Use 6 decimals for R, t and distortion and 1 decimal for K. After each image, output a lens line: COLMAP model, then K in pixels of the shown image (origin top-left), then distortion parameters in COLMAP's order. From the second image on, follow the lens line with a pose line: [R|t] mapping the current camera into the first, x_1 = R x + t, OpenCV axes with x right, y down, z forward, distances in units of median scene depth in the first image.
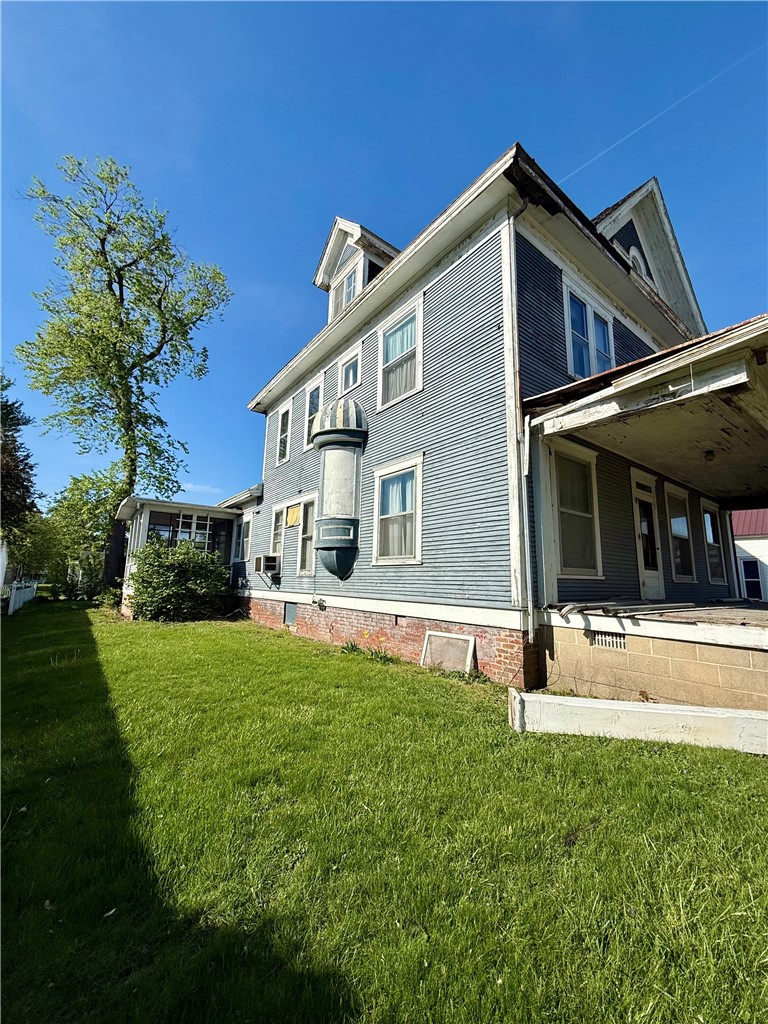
lens RADIAL K [[405.1, 0, 385.9], [0, 405.1, 517.6], [0, 0, 1]] dist [-0.000533, -0.001001]
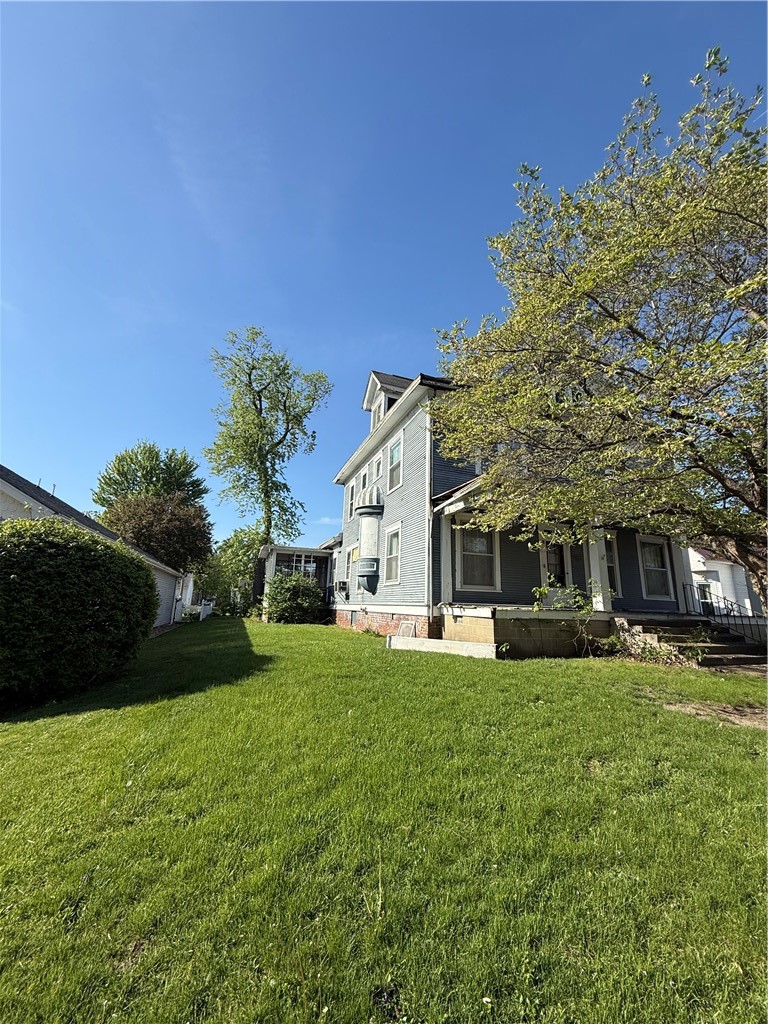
lens RADIAL K [[405.1, 0, 385.5], [0, 405.1, 507.0], [0, 0, 1]] dist [-0.000533, -0.001001]
pose [[0.954716, -0.068154, -0.289609, 0.307648], [0.042572, 0.994686, -0.093739, -0.032802], [0.294459, 0.077165, 0.952544, -0.413711]]
